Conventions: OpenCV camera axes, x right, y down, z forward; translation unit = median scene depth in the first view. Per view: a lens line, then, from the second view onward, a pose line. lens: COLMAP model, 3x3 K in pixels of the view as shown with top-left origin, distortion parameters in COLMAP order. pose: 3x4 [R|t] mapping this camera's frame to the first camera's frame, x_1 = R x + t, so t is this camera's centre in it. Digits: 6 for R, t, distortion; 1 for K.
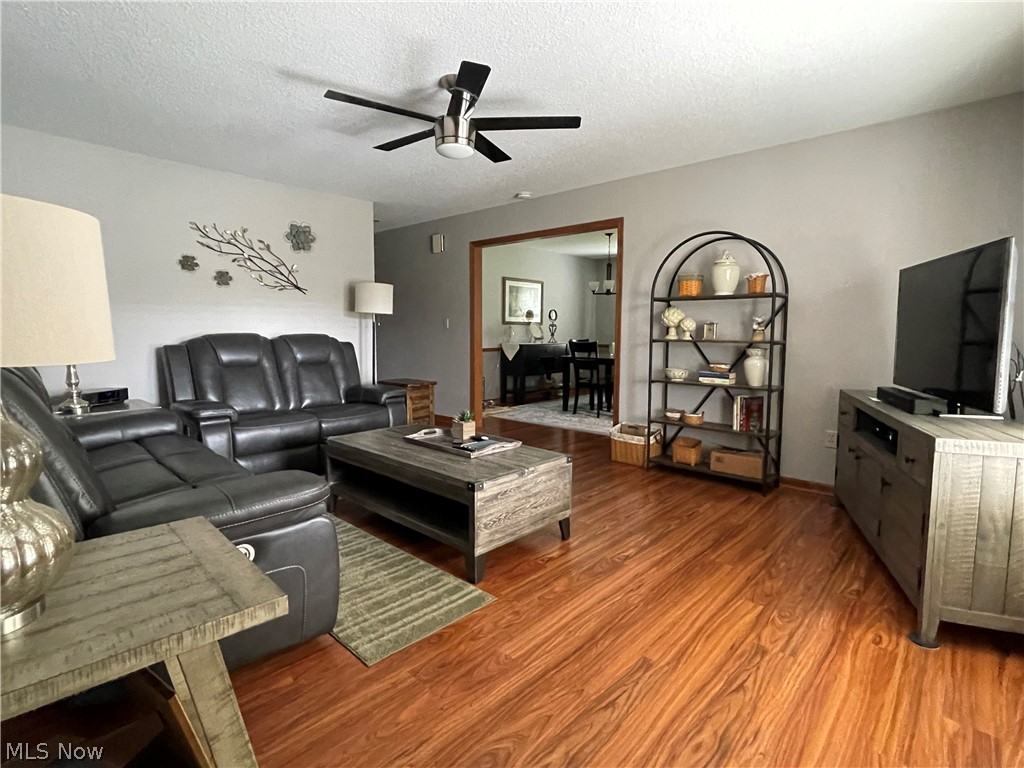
lens RADIAL K [[525.7, 0, 511.9], [0, 525.7, 370.2], [0, 0, 1]] dist [-0.026889, 0.021160]
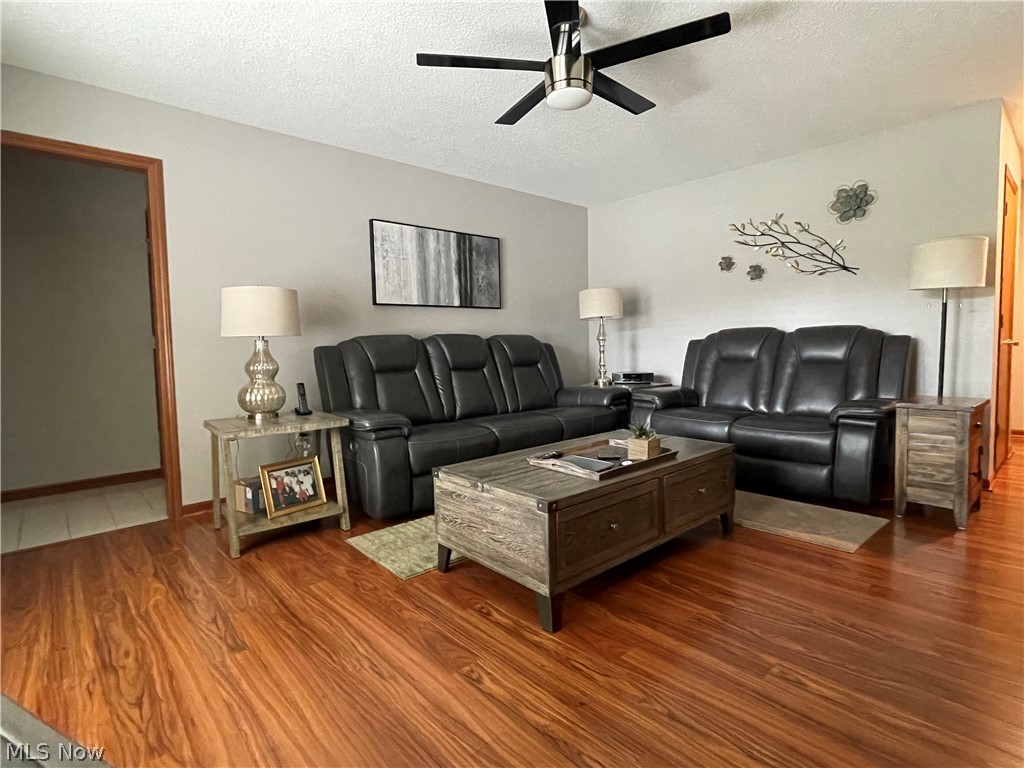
lens RADIAL K [[525.7, 0, 511.9], [0, 525.7, 370.2], [0, 0, 1]] dist [-0.026889, 0.021160]
pose [[-0.100684, 0.048619, -0.993730, 0.800153], [-0.060233, 0.996675, 0.054866, -0.031384], [0.993094, 0.065379, -0.097421, 1.090933]]
